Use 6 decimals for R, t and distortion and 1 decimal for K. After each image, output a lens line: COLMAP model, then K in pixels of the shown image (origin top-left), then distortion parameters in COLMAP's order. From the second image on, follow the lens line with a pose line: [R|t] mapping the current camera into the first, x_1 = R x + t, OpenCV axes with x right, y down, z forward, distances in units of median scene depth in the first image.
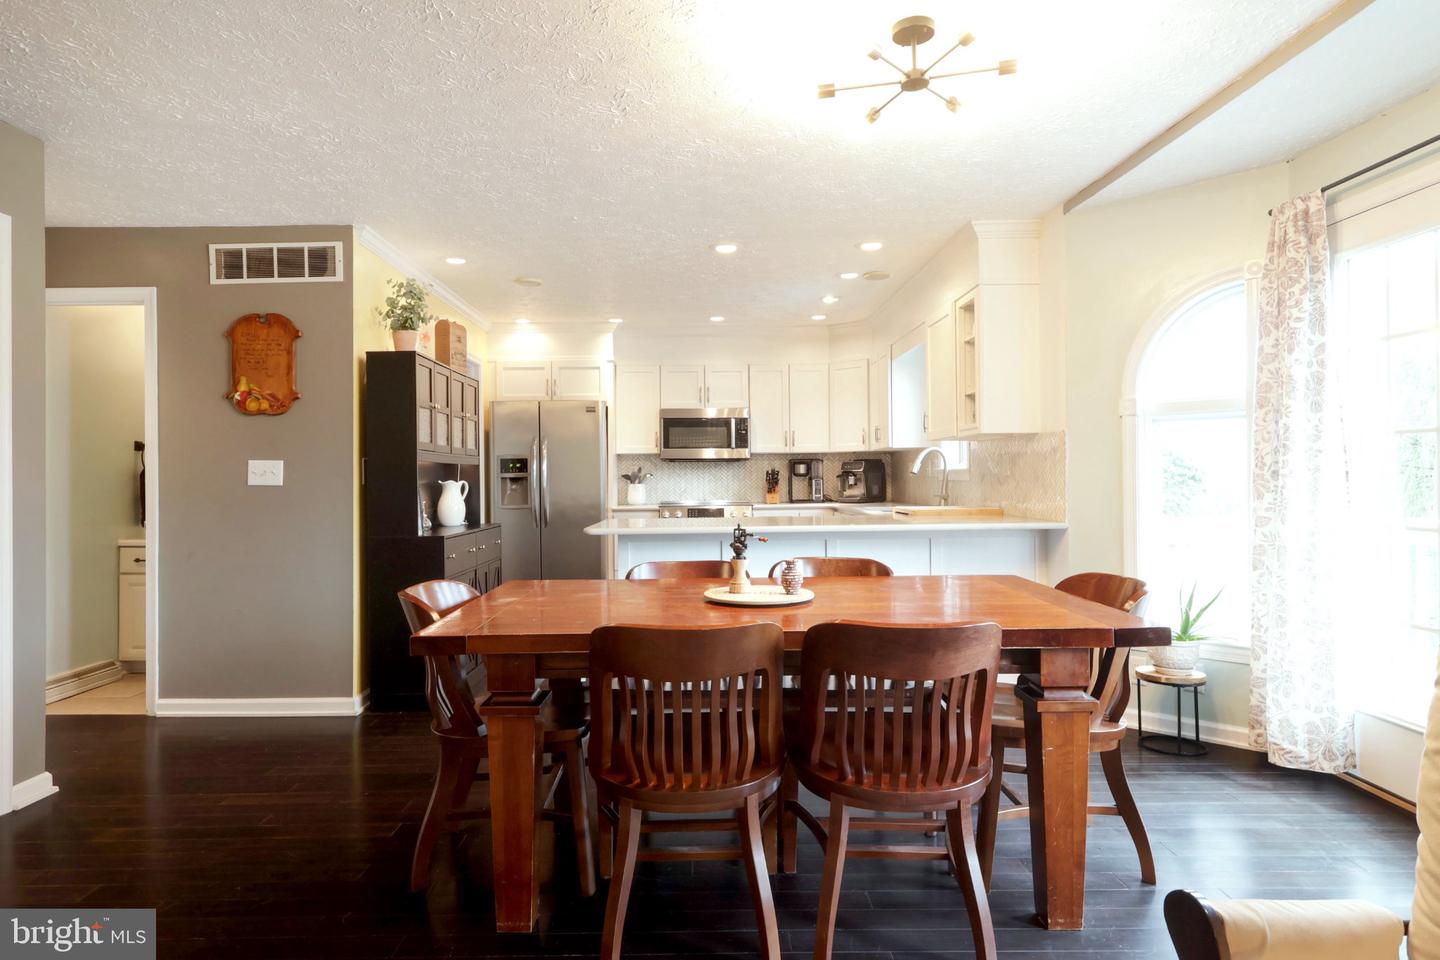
lens RADIAL K [[840.8, 0, 697.1], [0, 840.8, 475.3], [0, 0, 1]] dist [0.000799, 0.001351]
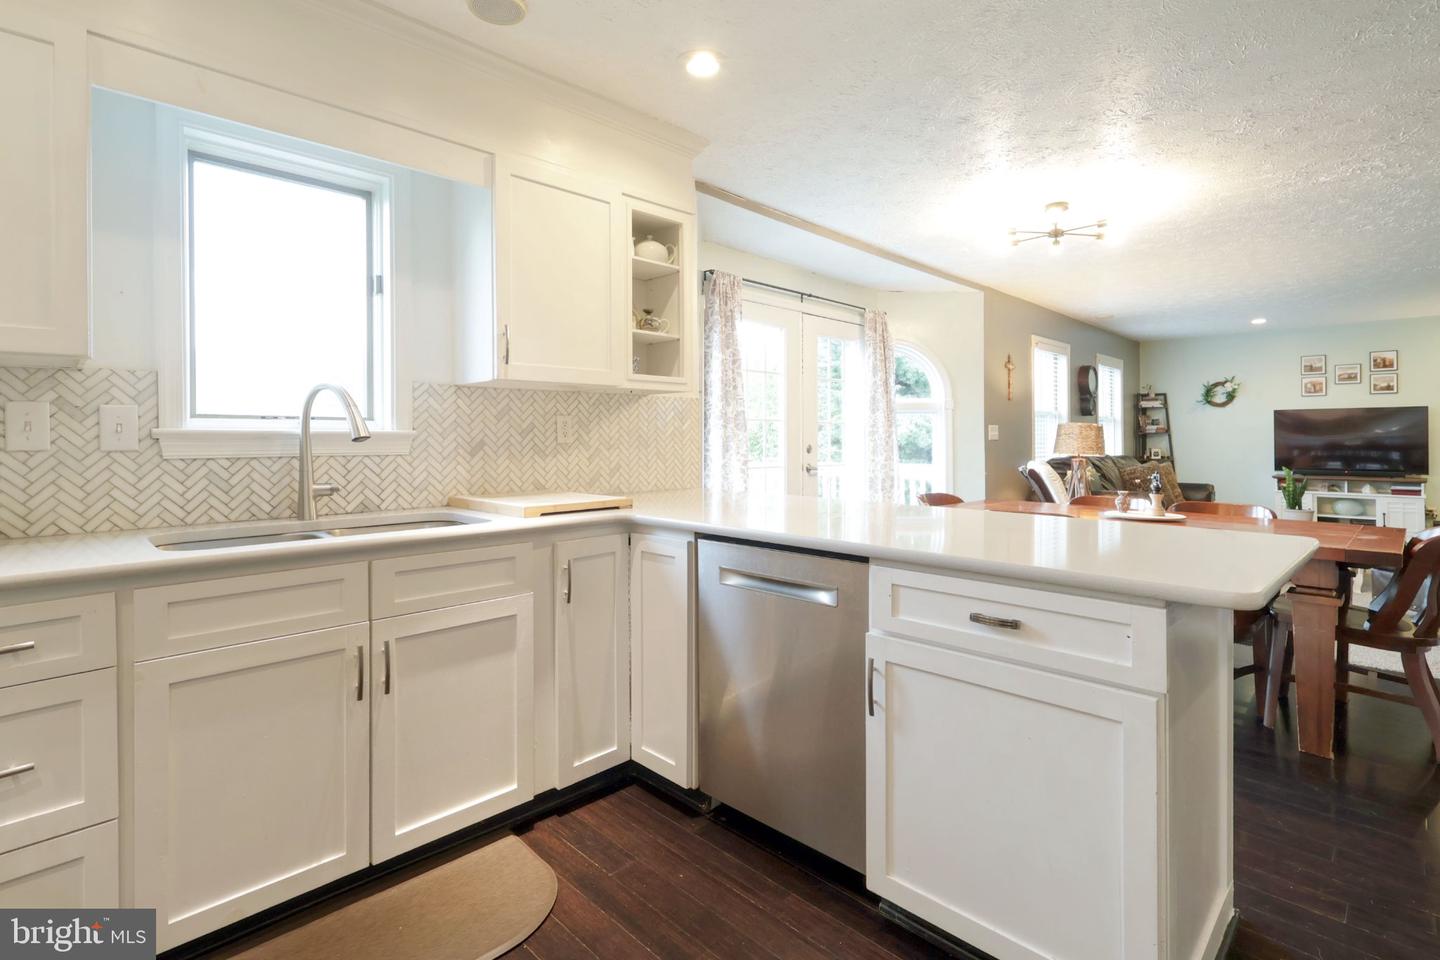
lens RADIAL K [[683.0, 0, 724.4], [0, 683.0, 439.8], [0, 0, 1]] dist [-0.000258, -0.000031]
pose [[-0.710838, 0.008211, 0.703308, -0.108012], [0.008389, 0.999960, -0.003195, 0.000083], [-0.703306, 0.003629, -0.710878, 0.963749]]
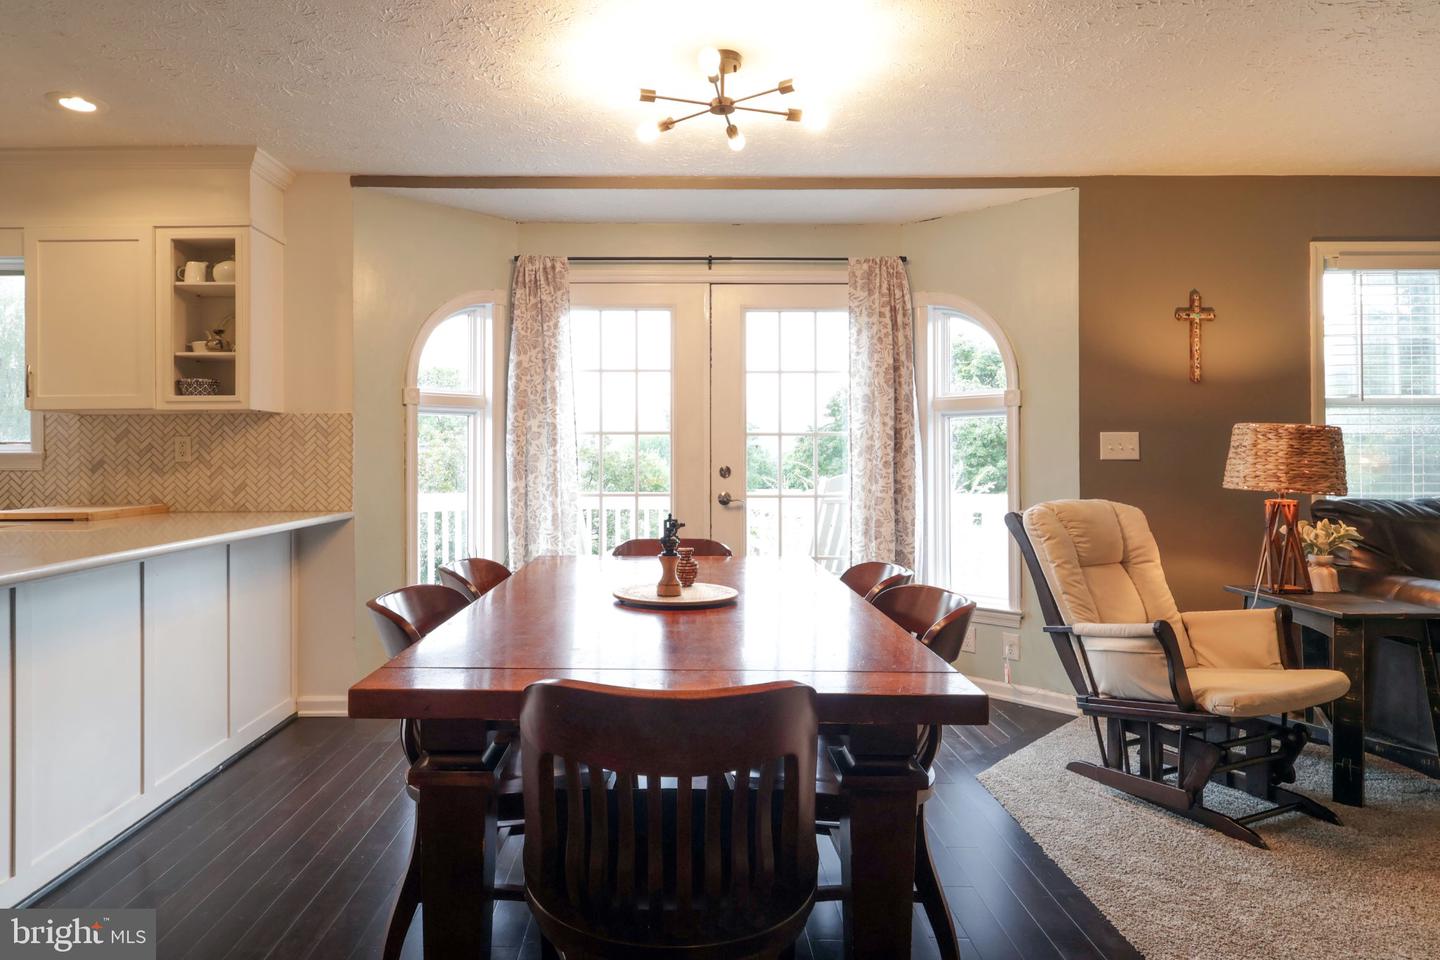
lens RADIAL K [[835.3, 0, 684.3], [0, 835.3, 455.1], [0, 0, 1]] dist [-0.008250, -0.000406]
pose [[-0.014971, 0.012124, 0.999814, -0.309095], [0.004056, 0.999919, -0.012064, 0.003580], [-0.999880, 0.003875, -0.015019, 0.391778]]
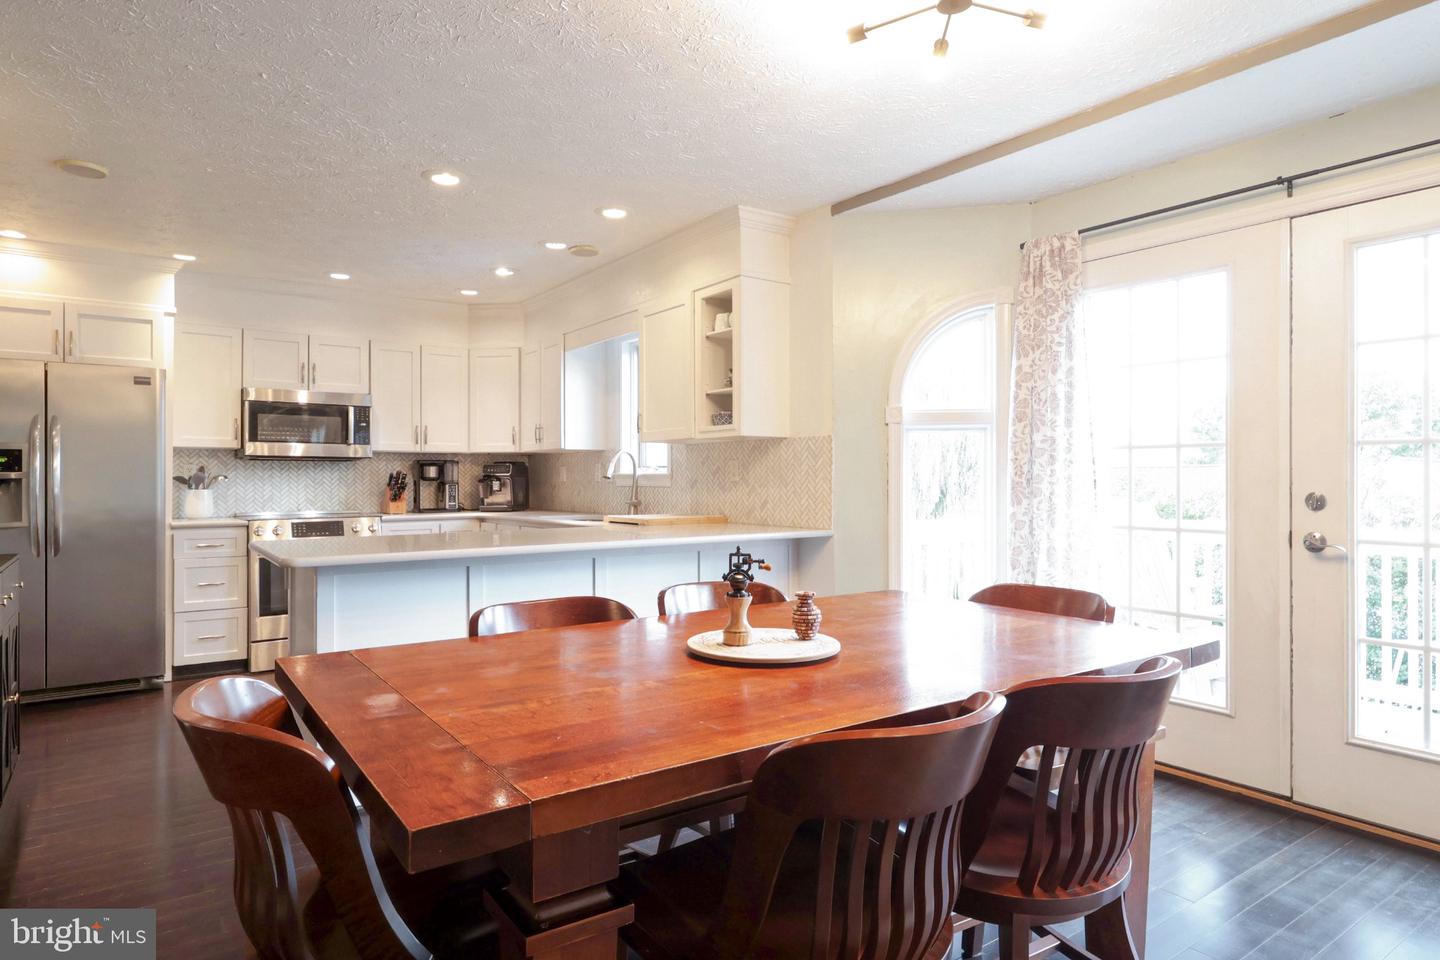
lens RADIAL K [[840.8, 0, 720.0], [0, 840.8, 480.0], [0, 0, 1]] dist [-0.001413, -0.000270]
pose [[0.811063, 0.008703, 0.584894, -0.147170], [-0.007696, 0.999962, -0.004208, 0.002003], [-0.584909, -0.001089, 0.811099, 0.172005]]
